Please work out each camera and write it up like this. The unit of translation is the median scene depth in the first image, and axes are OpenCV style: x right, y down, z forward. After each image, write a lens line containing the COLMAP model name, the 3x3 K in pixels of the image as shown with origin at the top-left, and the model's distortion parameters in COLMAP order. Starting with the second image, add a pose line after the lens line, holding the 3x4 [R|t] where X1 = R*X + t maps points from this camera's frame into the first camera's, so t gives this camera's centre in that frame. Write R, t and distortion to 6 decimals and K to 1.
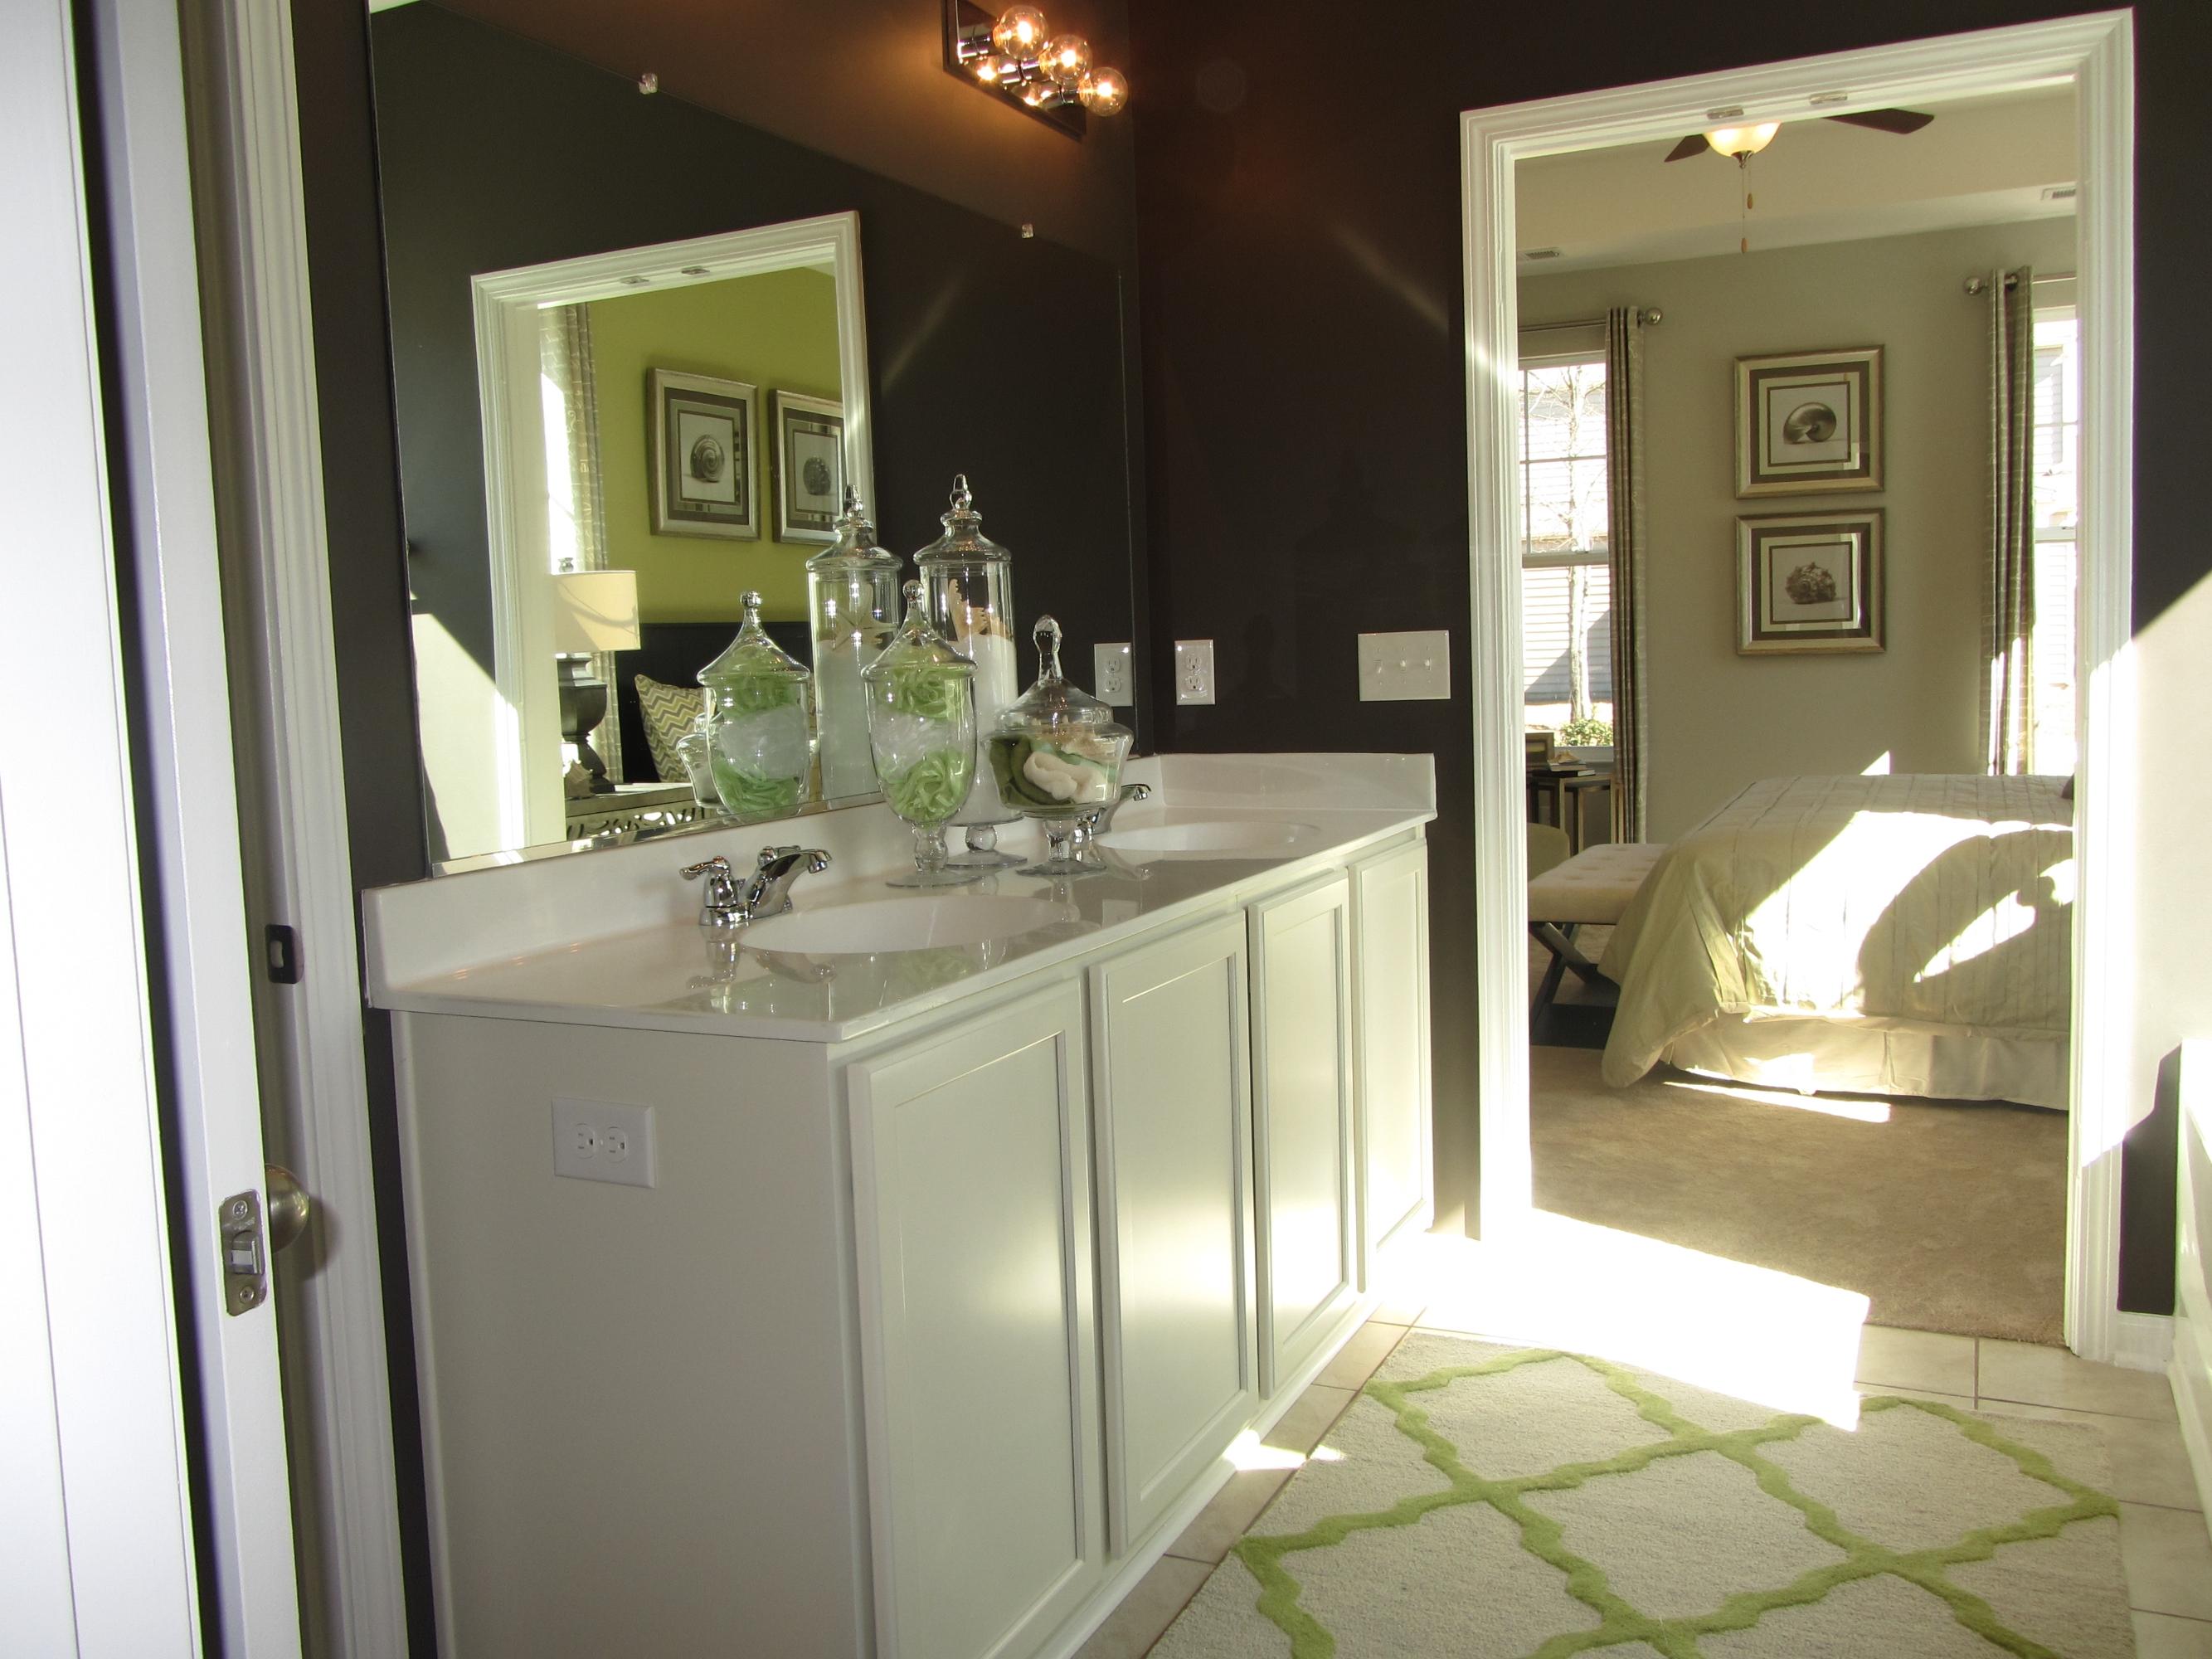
lens RADIAL K [[1842.8, 0, 1102.3], [0, 1842.8, 809.7], [0, 0, 1]] dist [-0.009905, 0.001296]
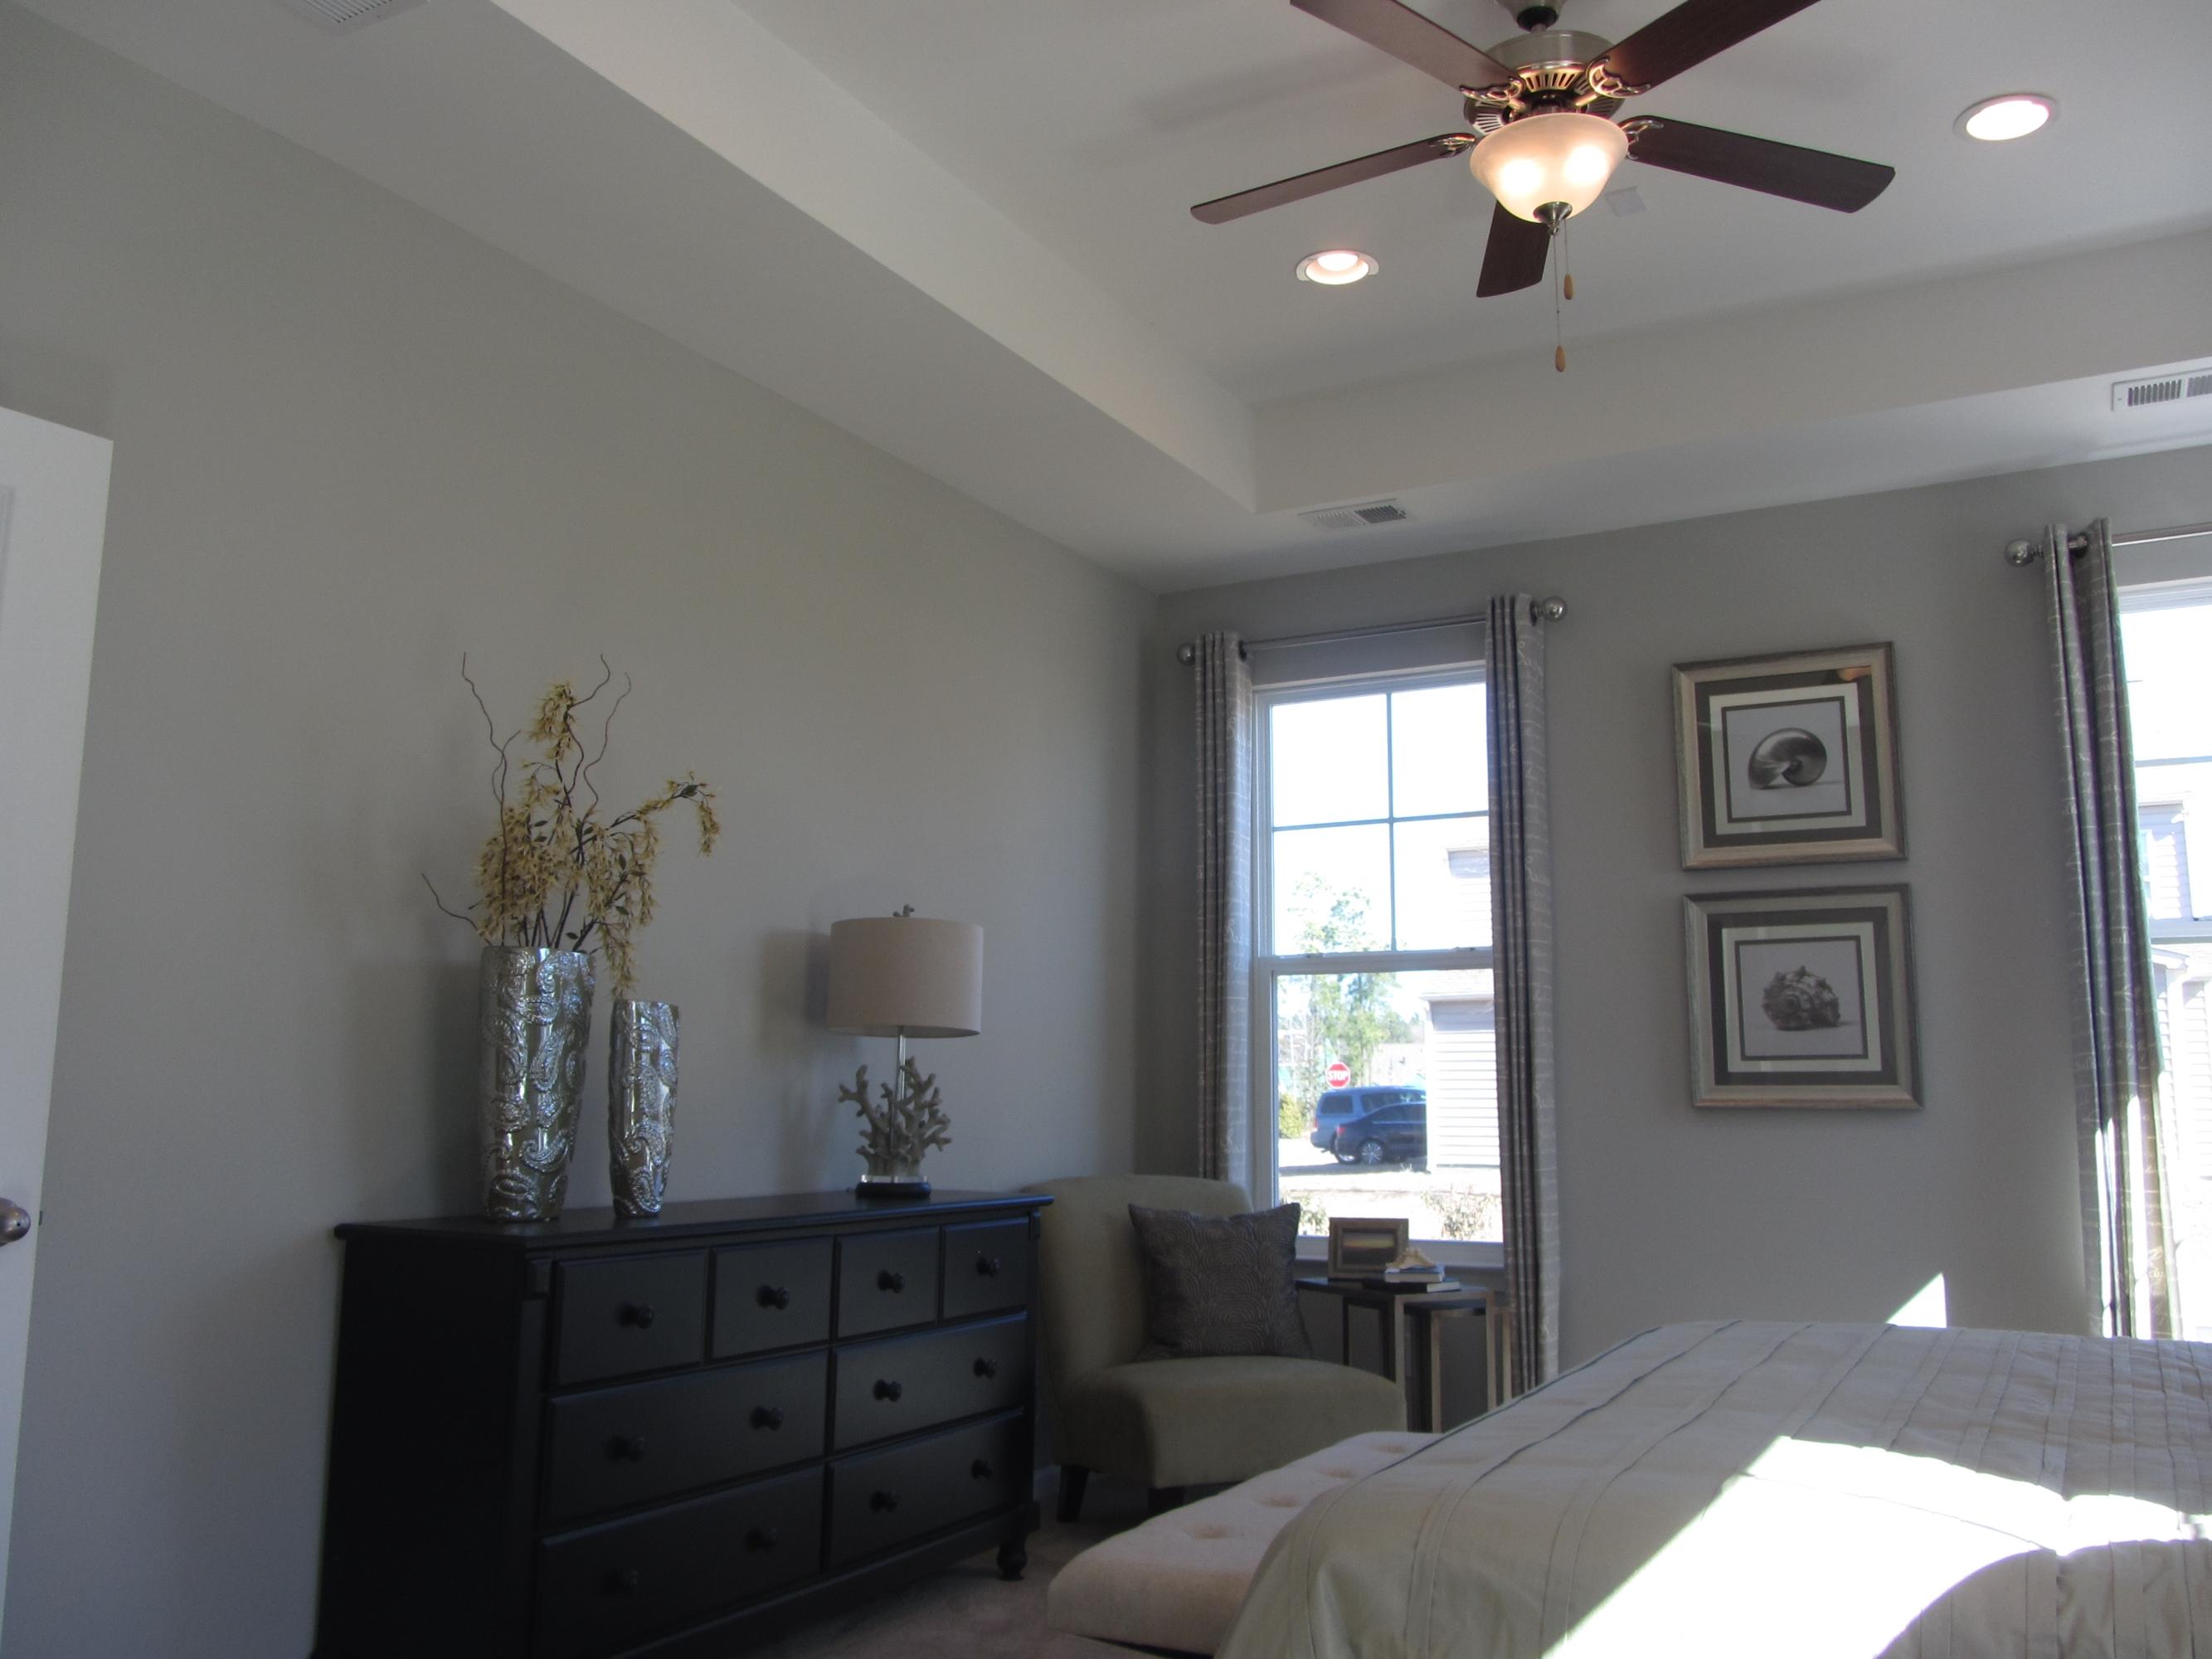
lens RADIAL K [[1842.8, 0, 1116.0], [0, 1842.8, 842.2], [0, 0, 1]] dist [-0.009905, 0.001296]
pose [[0.998497, 0.032386, -0.044212, 0.174592], [-0.041824, 0.971619, -0.232824, -0.016199], [0.035417, 0.234323, 0.971513, 0.355700]]
